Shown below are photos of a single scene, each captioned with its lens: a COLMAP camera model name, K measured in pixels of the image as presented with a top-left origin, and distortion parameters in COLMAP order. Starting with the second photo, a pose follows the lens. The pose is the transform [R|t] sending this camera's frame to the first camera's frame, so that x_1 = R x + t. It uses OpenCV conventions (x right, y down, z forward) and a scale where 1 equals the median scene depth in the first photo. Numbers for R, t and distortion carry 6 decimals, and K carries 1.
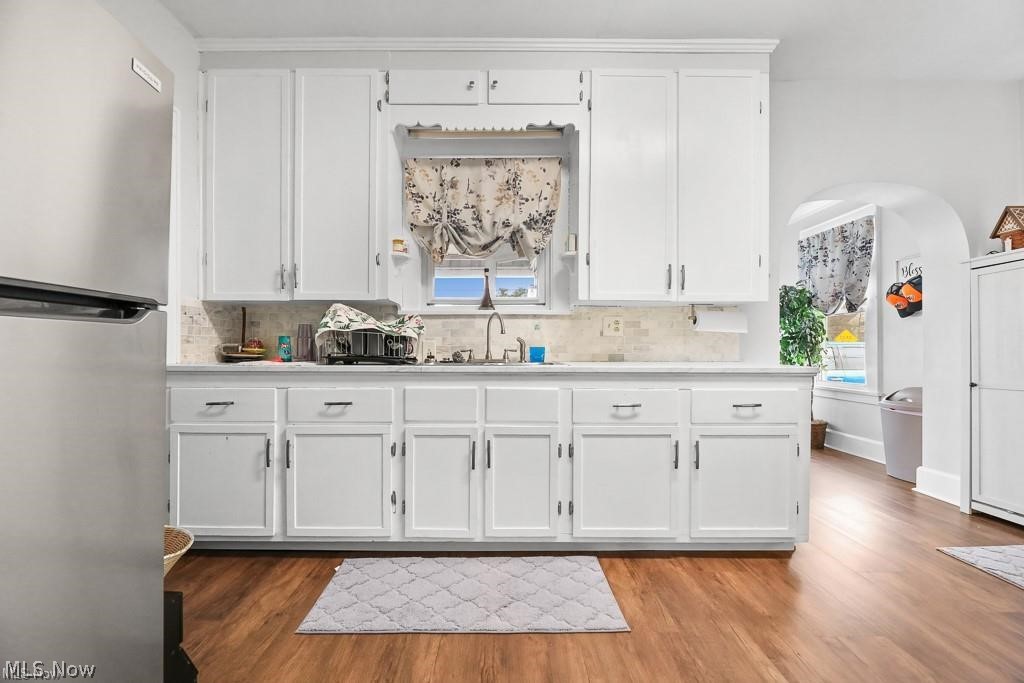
lens RADIAL K [[427.8, 0, 501.2], [0, 427.8, 346.0], [0, 0, 1]] dist [0.000671, 0.000055]
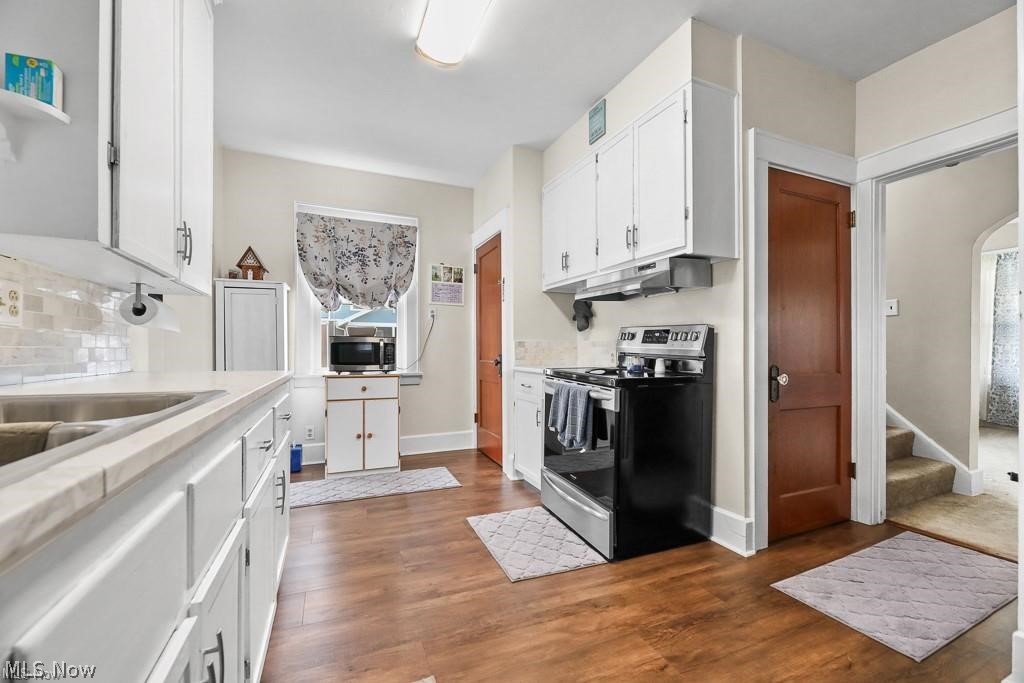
lens RADIAL K [[418.4, 0, 511.8], [0, 418.4, 355.2], [0, 0, 1]] dist [-0.003609, -0.001020]
pose [[-0.393182, -0.011250, 0.919392, -0.377097], [-0.007399, 0.999931, 0.009071, -0.001845], [-0.919431, -0.003236, -0.393238, 0.823634]]
